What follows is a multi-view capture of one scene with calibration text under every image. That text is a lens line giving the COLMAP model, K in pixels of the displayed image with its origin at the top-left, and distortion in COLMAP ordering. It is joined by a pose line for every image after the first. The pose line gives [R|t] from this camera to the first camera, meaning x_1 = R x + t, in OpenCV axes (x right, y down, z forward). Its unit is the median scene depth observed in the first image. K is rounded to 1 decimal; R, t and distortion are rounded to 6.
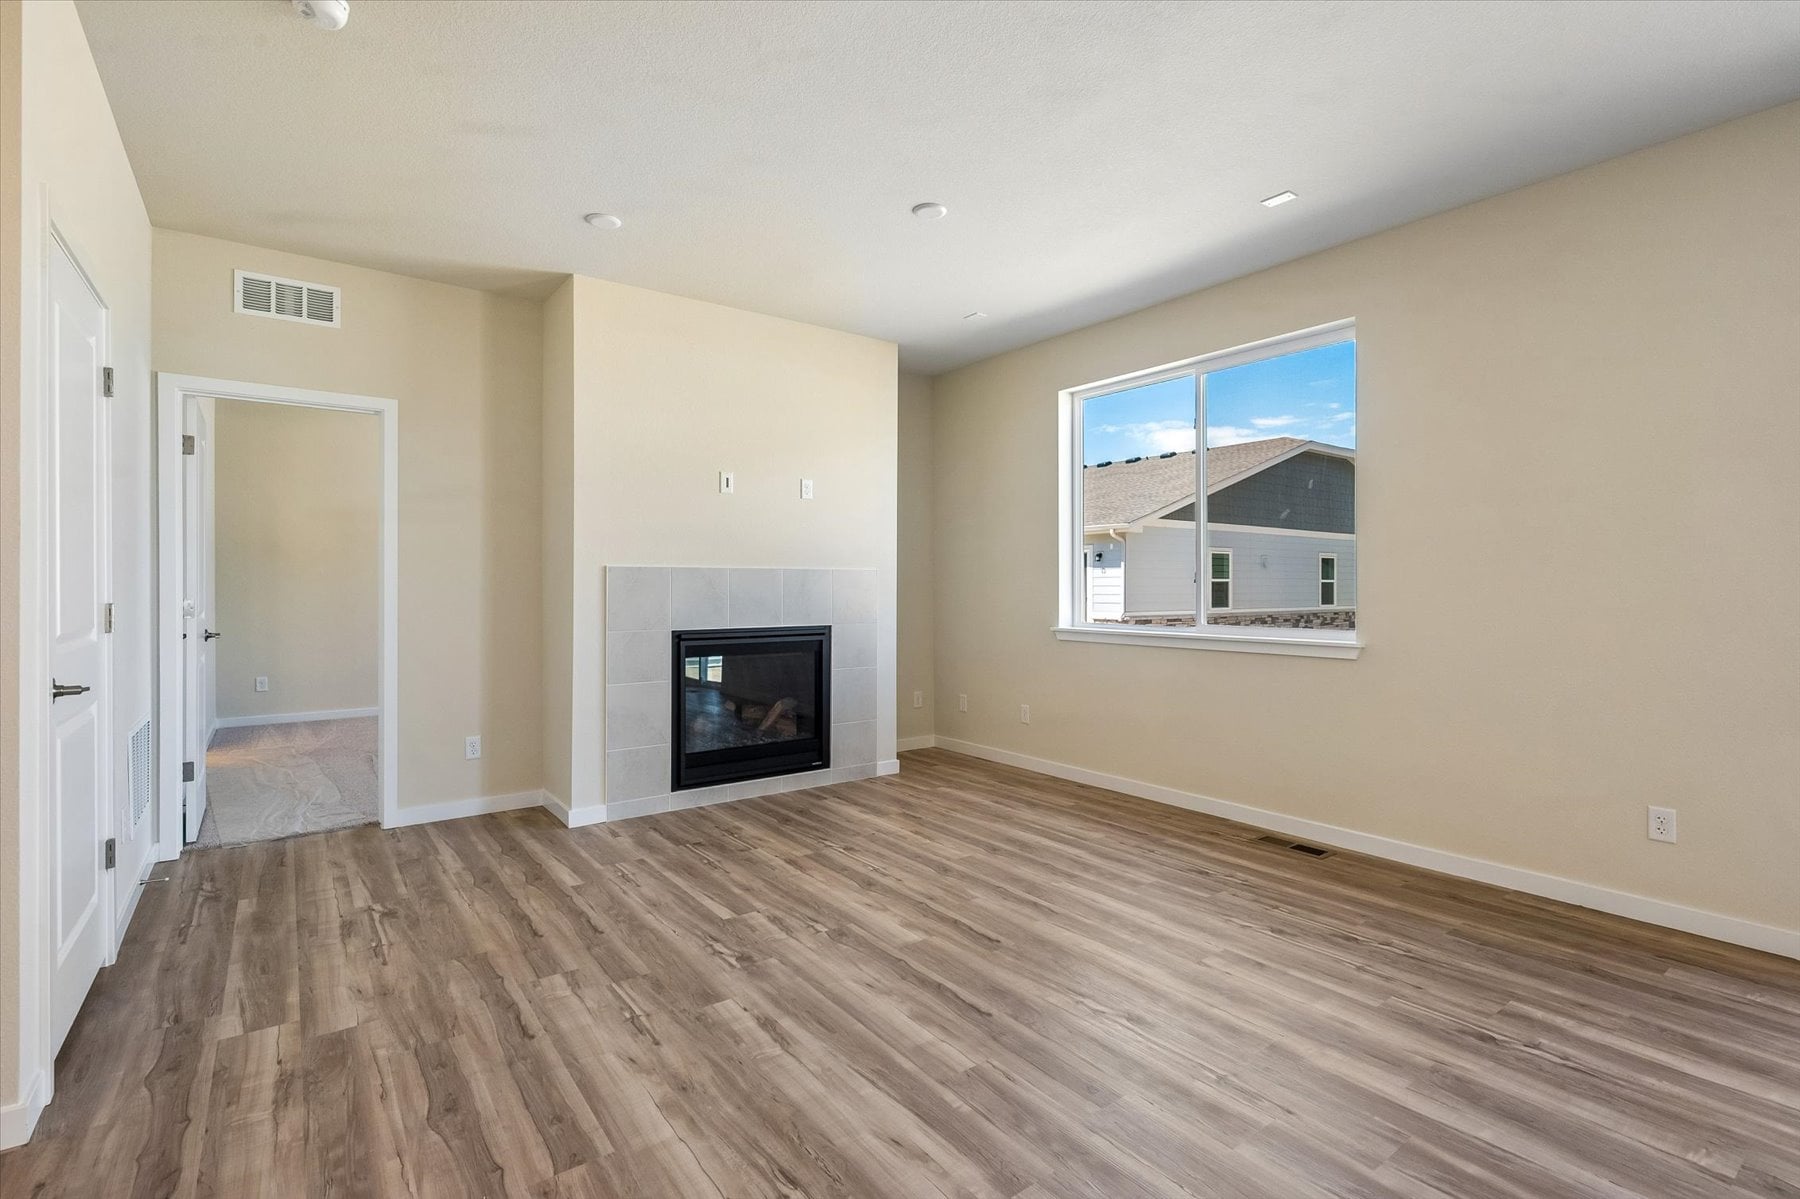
lens RADIAL K [[837.1, 0, 907.4], [0, 837.1, 588.8], [0, 0, 1]] dist [0.008995, 0.001434]
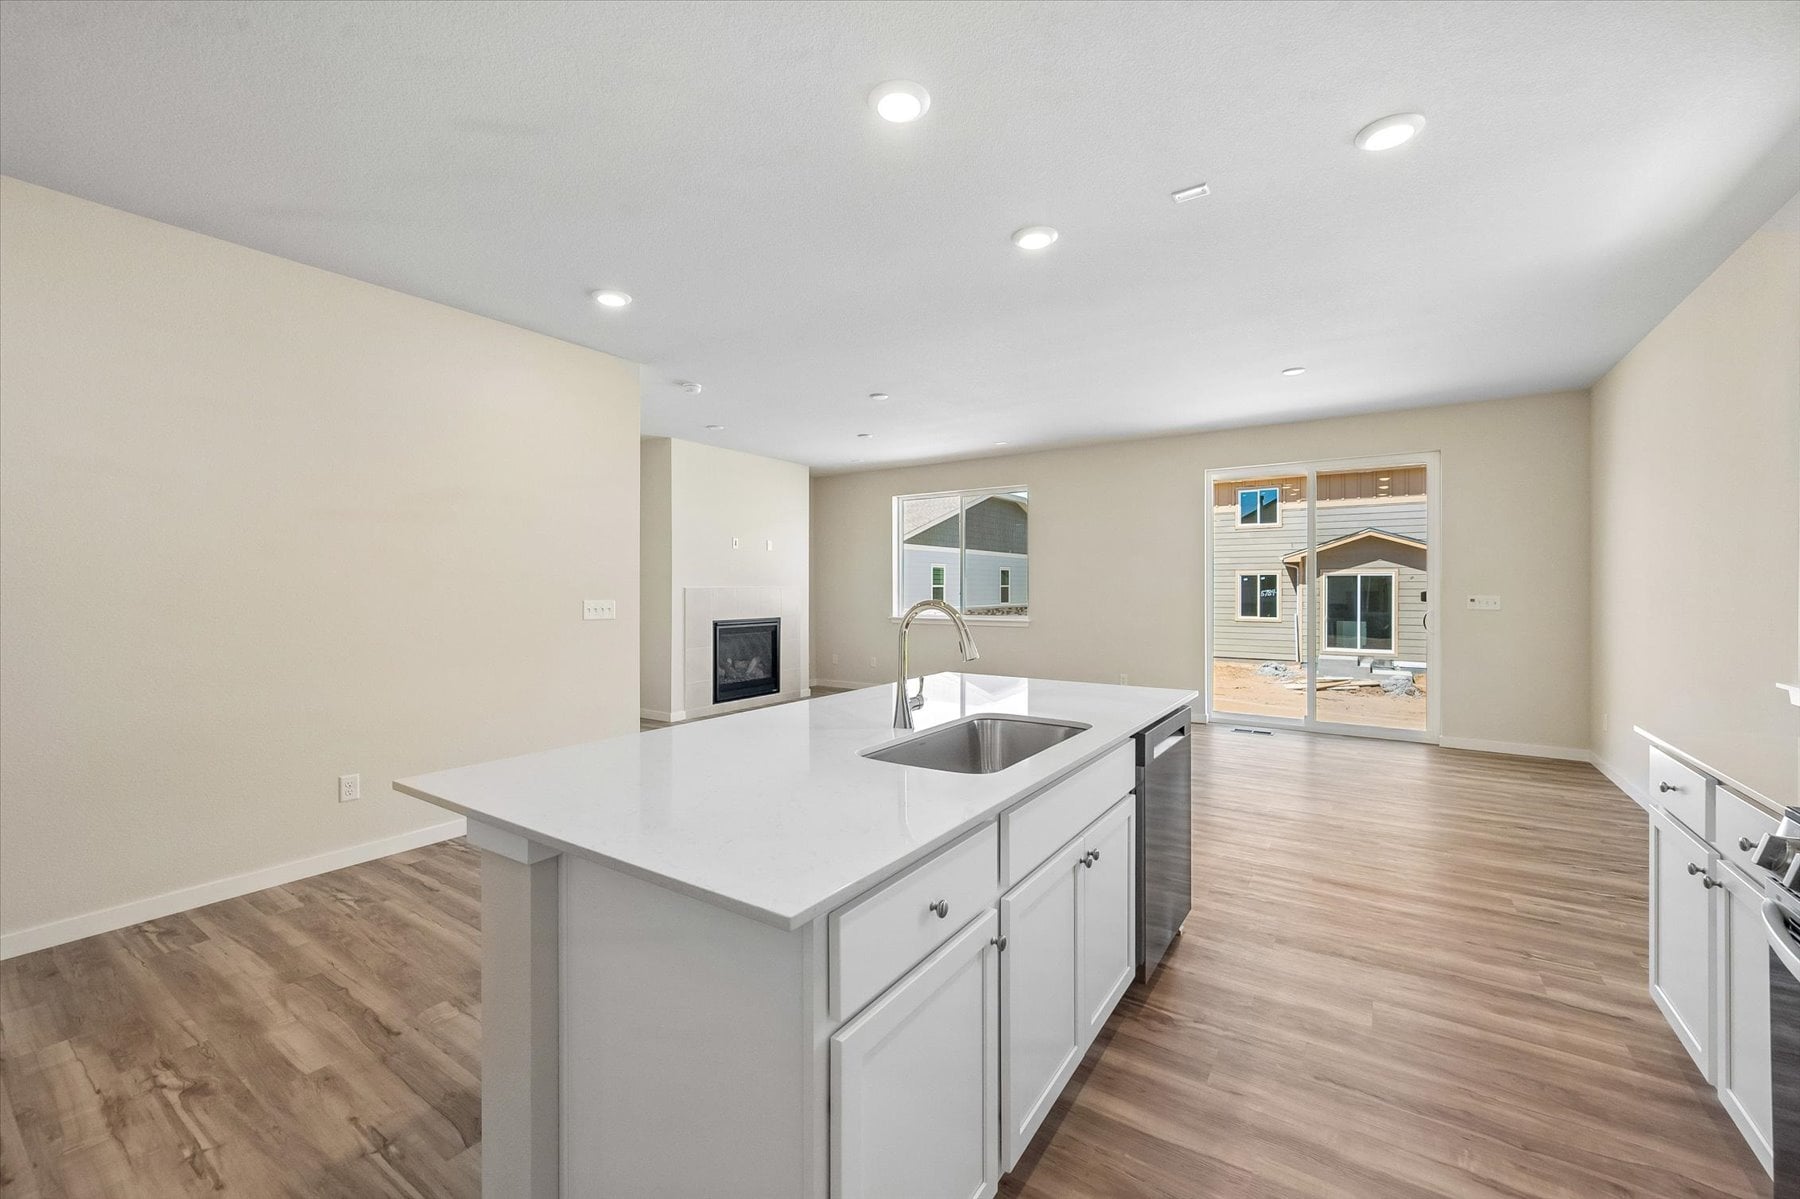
lens RADIAL K [[729.7, 0, 899.0], [0, 729.7, 586.4], [0, 0, 1]] dist [-0.006599, 0.000409]
pose [[0.944113, -0.000136, 0.329622, -0.486905], [0.001419, 0.999992, -0.003651, -0.023562], [-0.329619, 0.003915, 0.944106, -0.801956]]
